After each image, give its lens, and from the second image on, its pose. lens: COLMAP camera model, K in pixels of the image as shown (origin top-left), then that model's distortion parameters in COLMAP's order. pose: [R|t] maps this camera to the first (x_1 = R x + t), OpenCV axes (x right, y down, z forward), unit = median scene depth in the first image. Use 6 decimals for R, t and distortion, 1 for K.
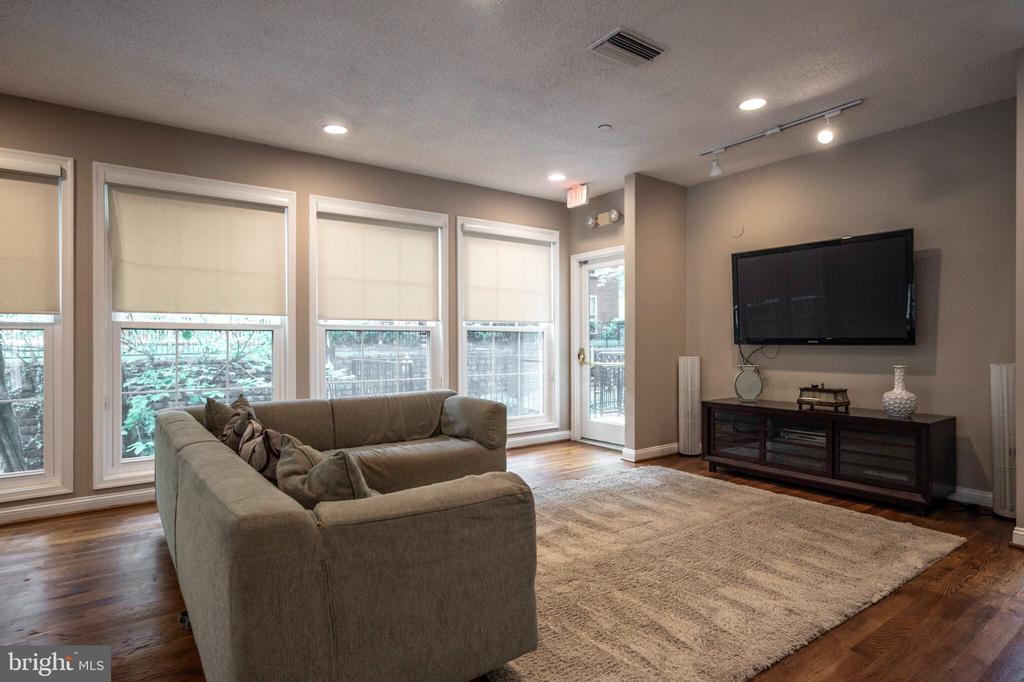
lens RADIAL K [[549.8, 0, 512.2], [0, 549.8, 339.6], [0, 0, 1]] dist [-0.000923, 0.000543]
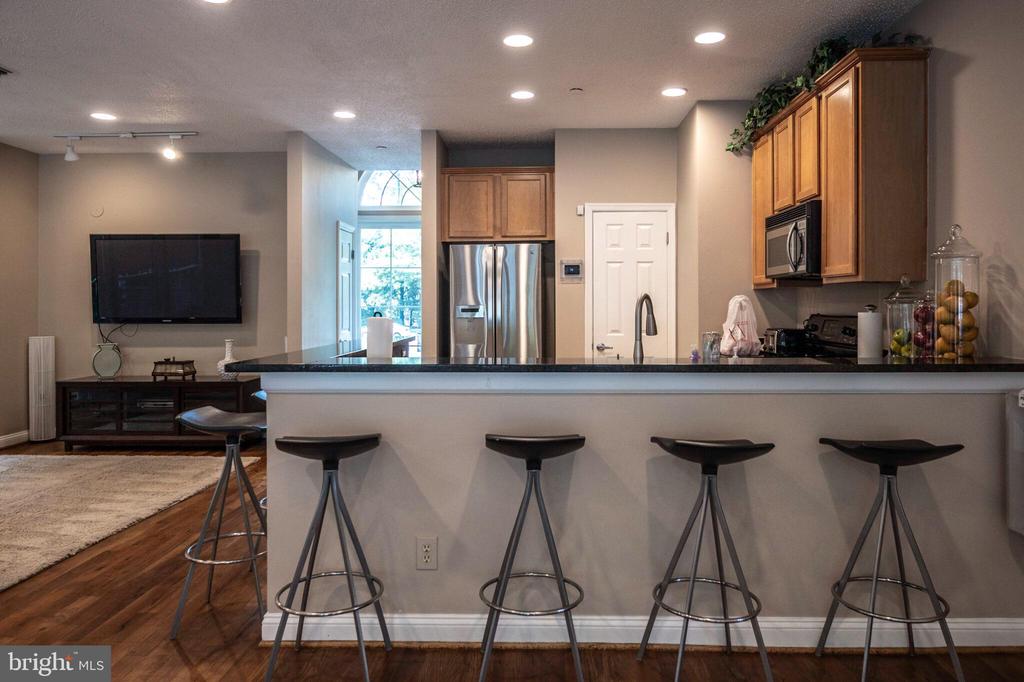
lens RADIAL K [[694.8, 0, 523.5], [0, 694.8, 309.6], [0, 0, 1]] dist [-0.007230, 0.003363]
pose [[0.611416, -0.002982, 0.791303, -0.138999], [-0.001863, 0.999985, 0.005208, -0.028142], [-0.791307, -0.004659, 0.611401, -0.466460]]
